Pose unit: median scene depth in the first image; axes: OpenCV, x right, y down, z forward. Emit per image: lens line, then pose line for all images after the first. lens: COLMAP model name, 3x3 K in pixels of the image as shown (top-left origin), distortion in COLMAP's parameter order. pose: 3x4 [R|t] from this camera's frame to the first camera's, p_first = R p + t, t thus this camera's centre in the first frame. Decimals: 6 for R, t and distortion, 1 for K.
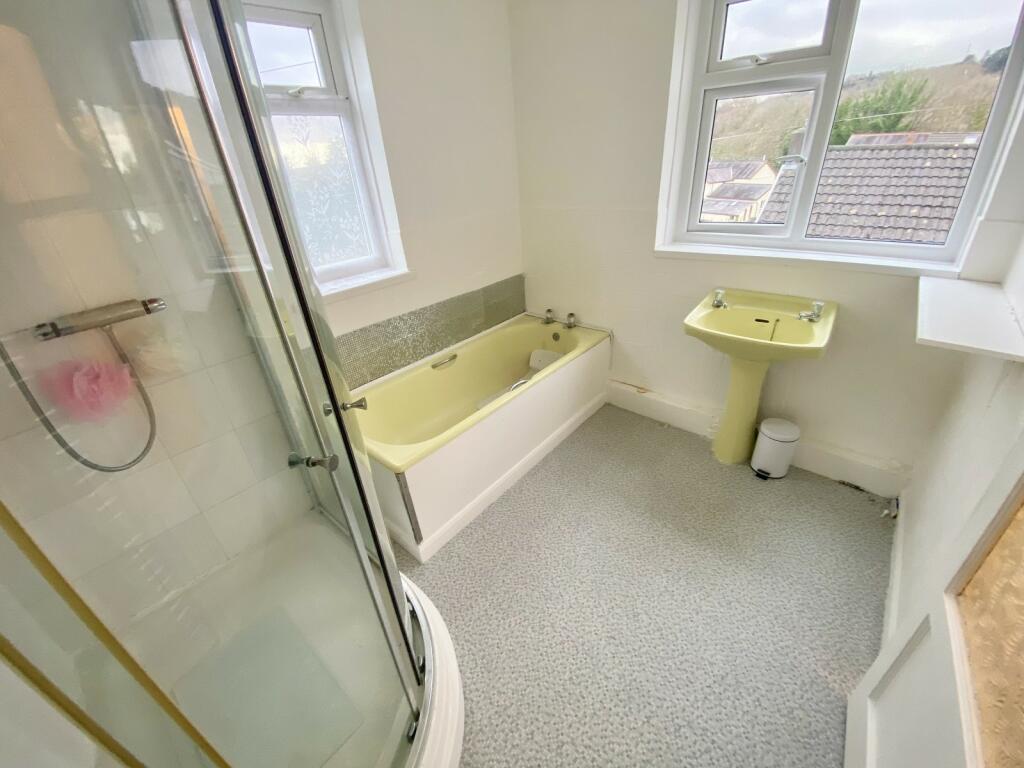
lens RADIAL K [[412.2, 0, 512.0], [0, 412.2, 384.0], [0, 0, 1]] dist [-0.020815, -0.000096]
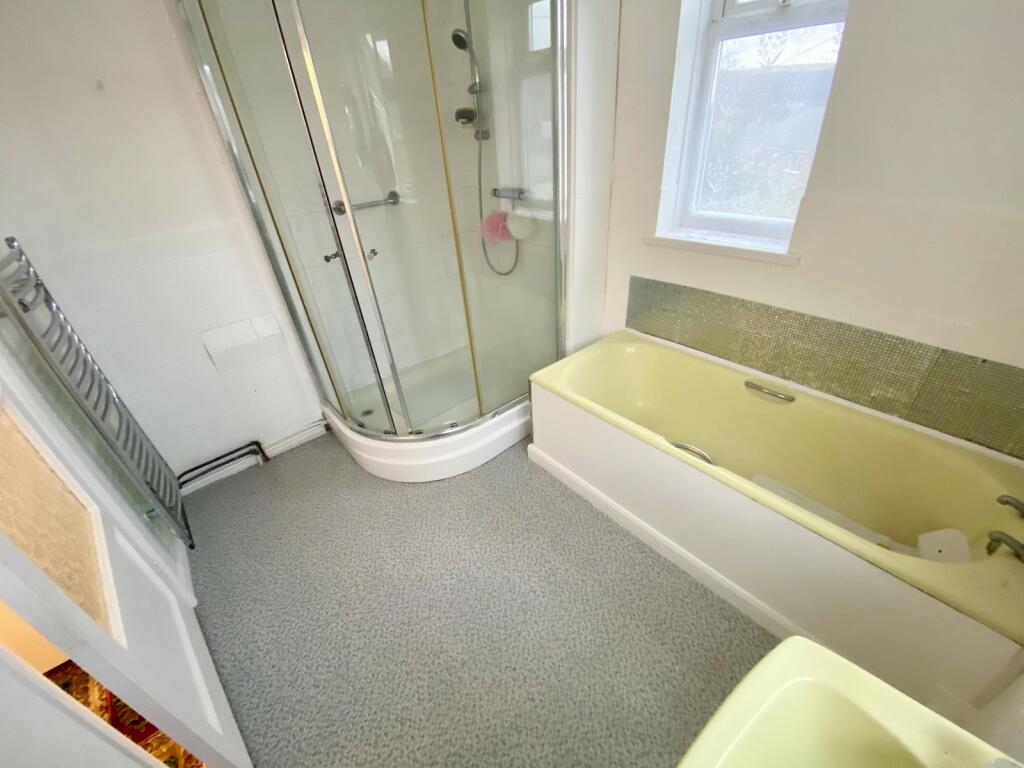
lens RADIAL K [[448.8, 0, 512.0], [0, 448.8, 384.0], [0, 0, 1]] dist [-0.001083, -0.000440]
pose [[-0.187992, 0.560612, -0.806457, 0.539359], [-0.386250, 0.712740, 0.585502, -0.349590], [0.903034, 0.421564, 0.082547, 0.547052]]
